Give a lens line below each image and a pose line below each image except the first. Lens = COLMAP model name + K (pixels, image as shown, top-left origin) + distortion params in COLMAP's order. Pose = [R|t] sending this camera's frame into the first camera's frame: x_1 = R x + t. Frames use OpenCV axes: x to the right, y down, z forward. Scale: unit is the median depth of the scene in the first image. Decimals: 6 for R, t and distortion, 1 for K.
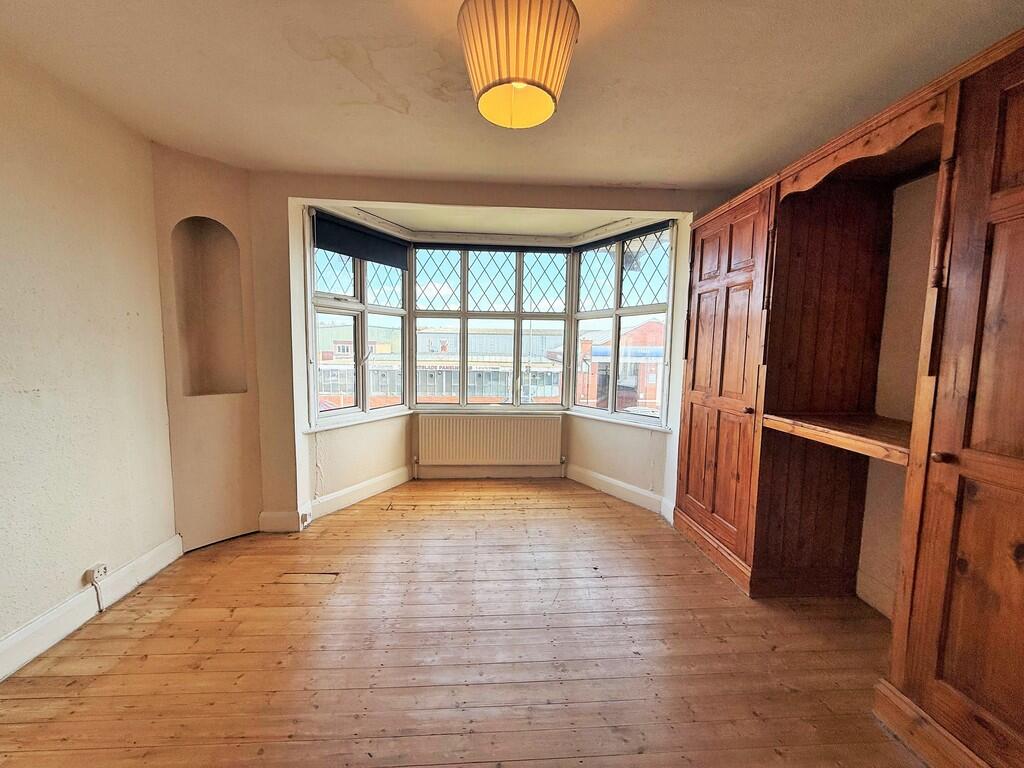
lens RADIAL K [[405.2, 0, 507.4], [0, 405.2, 383.8], [0, 0, 1]] dist [0.004604, 0.000218]
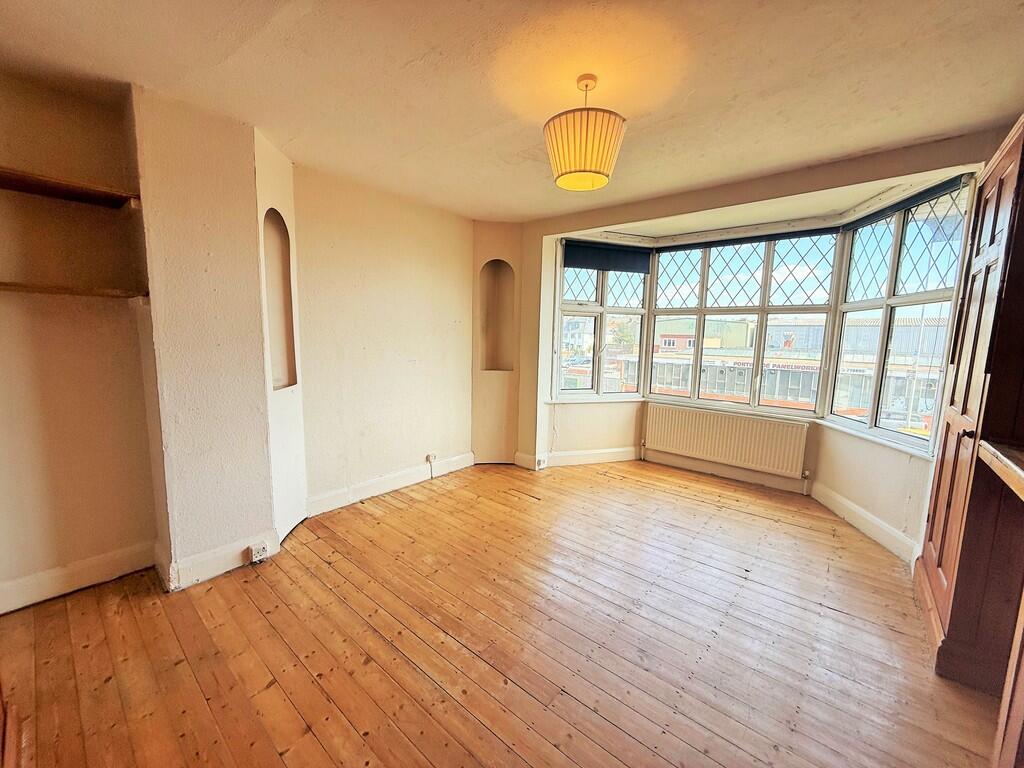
lens RADIAL K [[405.2, 0, 512.5], [0, 405.2, 380.6], [0, 0, 1]] dist [0.004604, 0.000218]
pose [[0.725710, 0.079299, -0.683416, 0.322514], [-0.073194, 0.996597, 0.037915, 0.000321], [0.684096, 0.022506, 0.729044, -0.085583]]
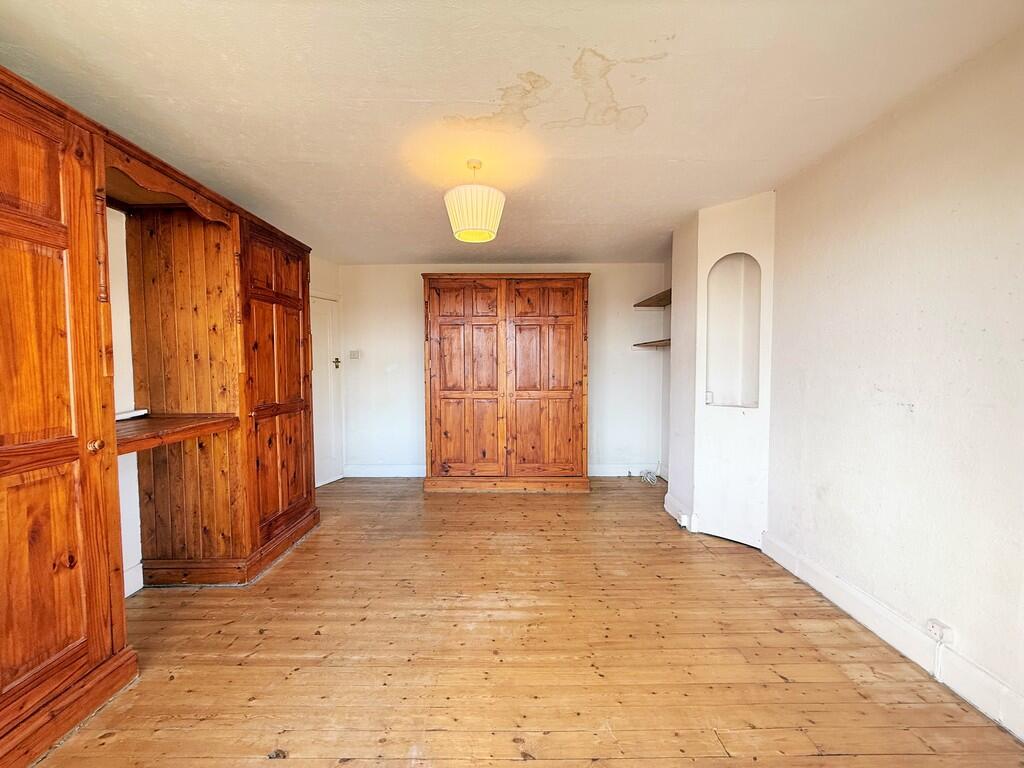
lens RADIAL K [[405.2, 0, 505.2], [0, 405.2, 383.6], [0, 0, 1]] dist [0.004604, 0.000218]
pose [[-0.997885, -0.014109, 0.063450, -0.089623], [-0.005504, 0.990994, 0.133794, -0.087245], [-0.064766, 0.133162, -0.988976, 1.055176]]
